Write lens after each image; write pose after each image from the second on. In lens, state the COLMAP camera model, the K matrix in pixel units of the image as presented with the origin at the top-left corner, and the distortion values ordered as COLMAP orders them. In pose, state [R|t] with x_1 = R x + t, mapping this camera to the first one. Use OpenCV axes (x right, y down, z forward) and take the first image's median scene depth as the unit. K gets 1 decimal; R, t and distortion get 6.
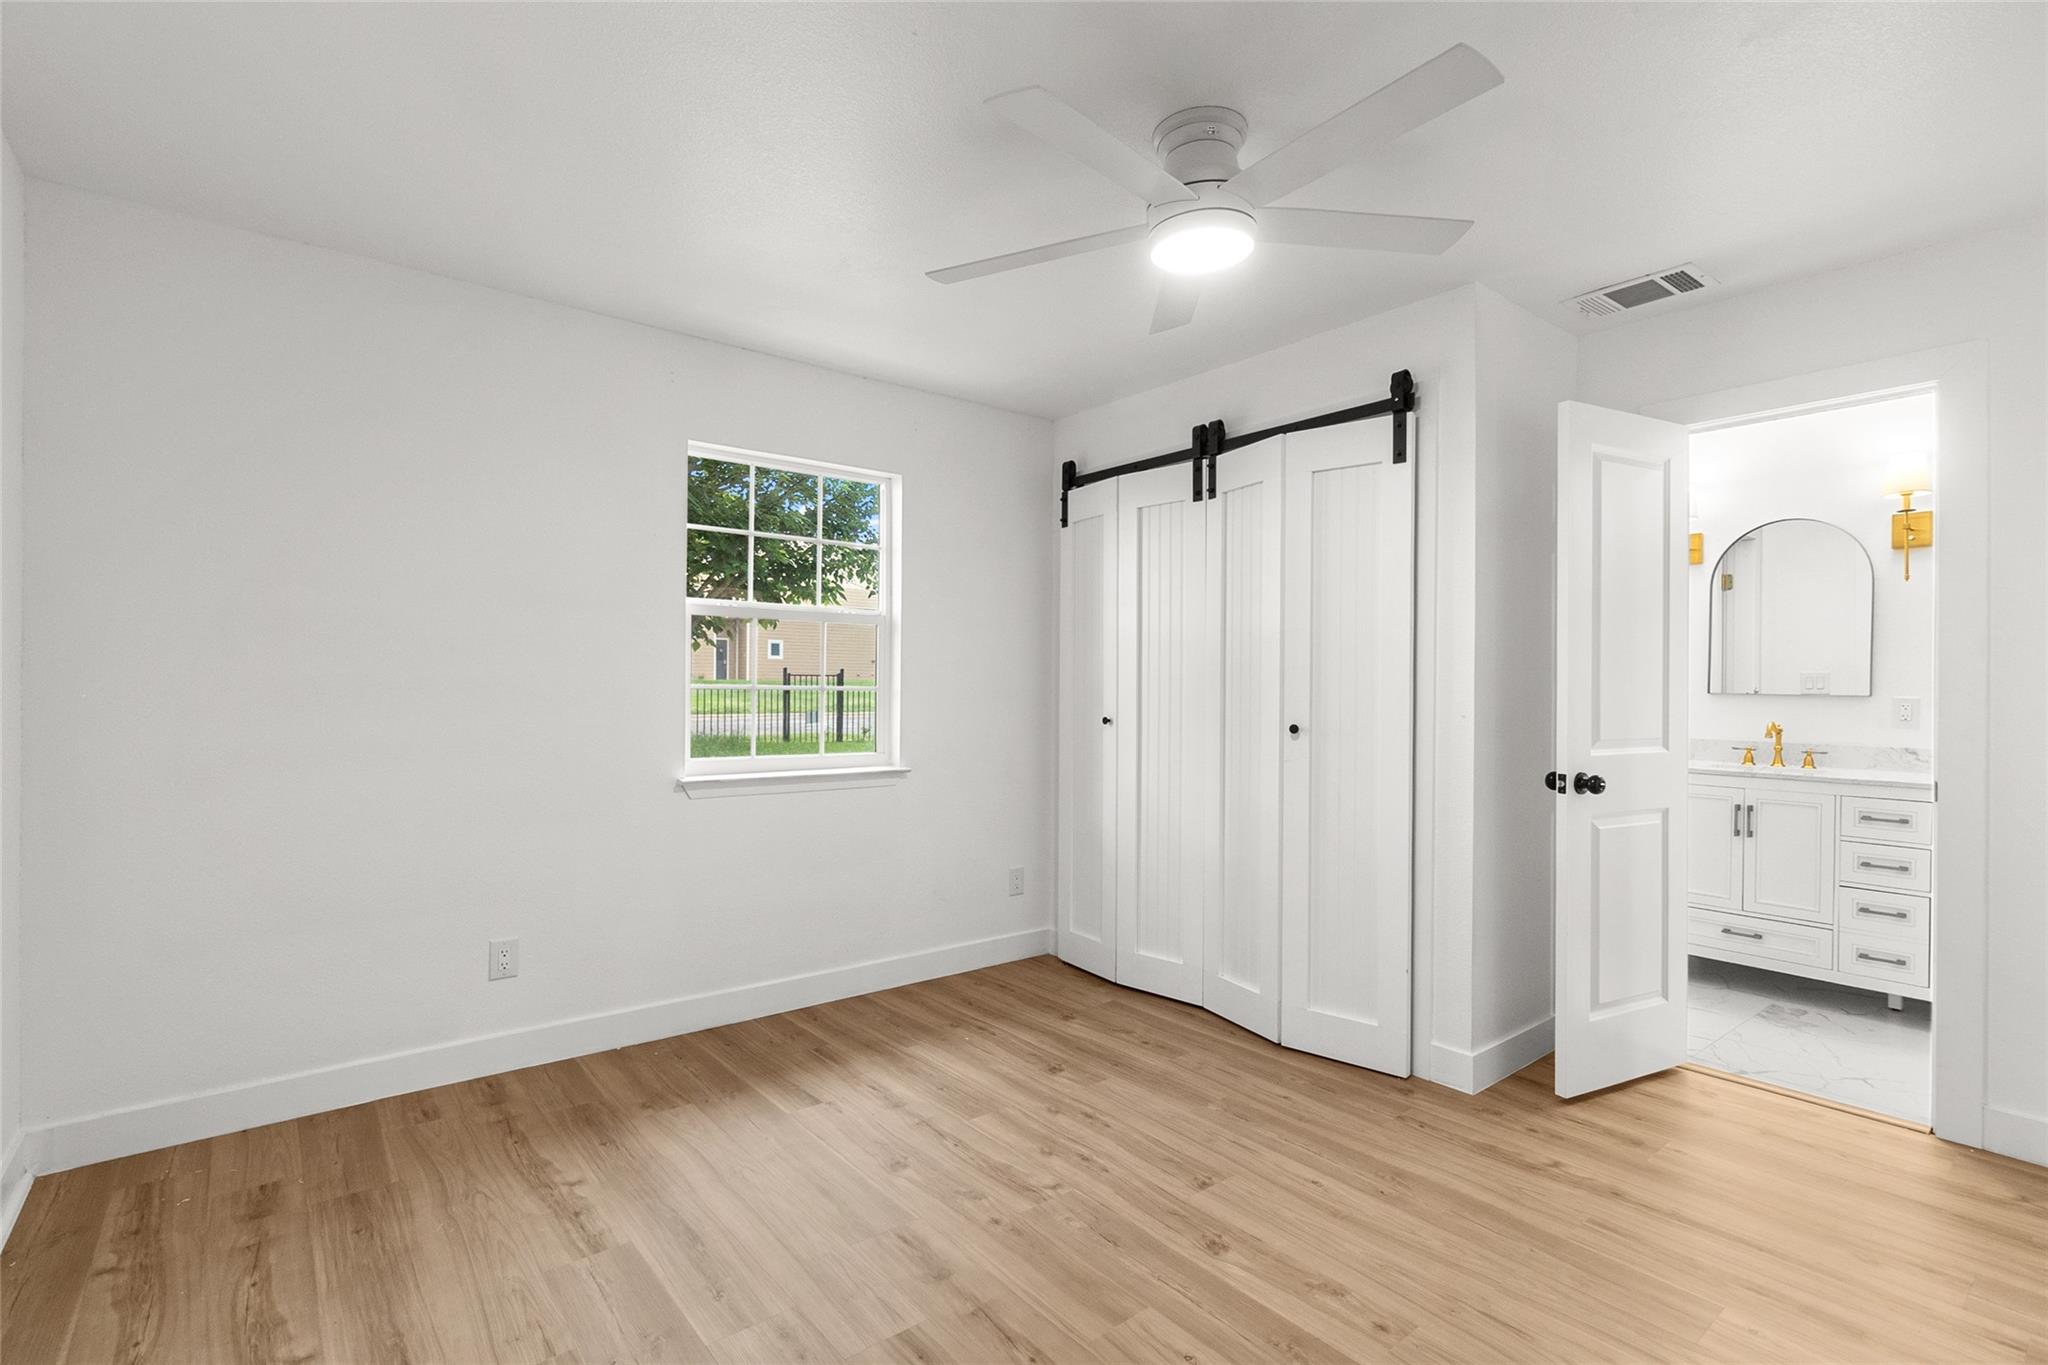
lens RADIAL K [[960.6, 0, 1031.8], [0, 960.6, 683.1], [0, 0, 1]] dist [-0.000258, -0.000021]
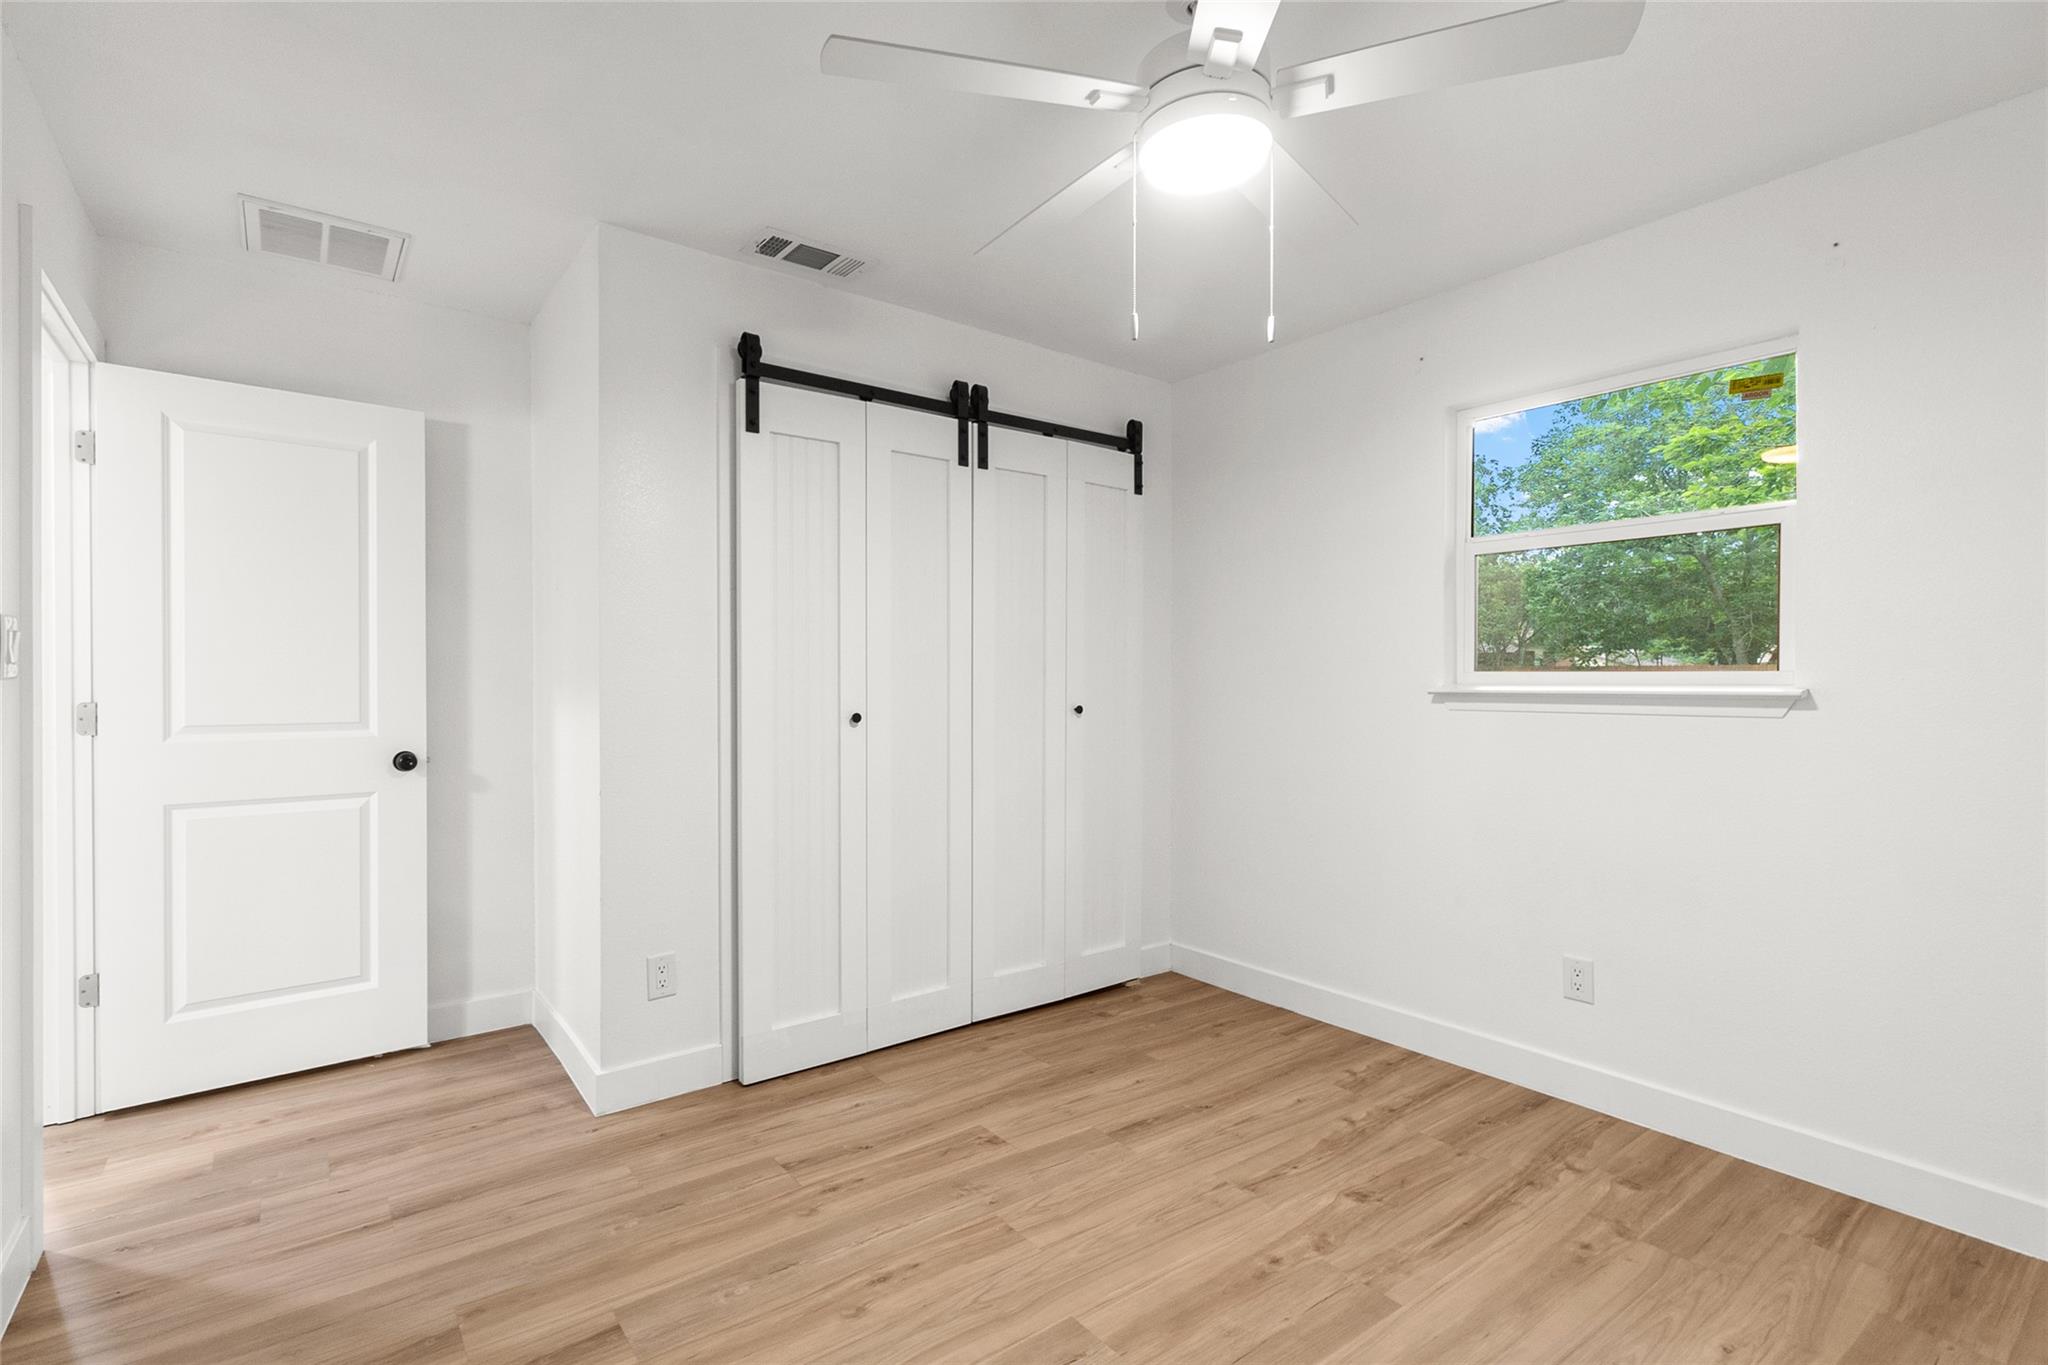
lens RADIAL K [[960.6, 0, 1031.4], [0, 960.6, 682.9], [0, 0, 1]] dist [-0.000258, -0.000021]
pose [[0.025252, -0.019213, 0.999496, -0.736734], [-0.004722, 0.999802, 0.019338, -0.003344], [-0.999670, -0.005208, 0.025157, 0.915946]]
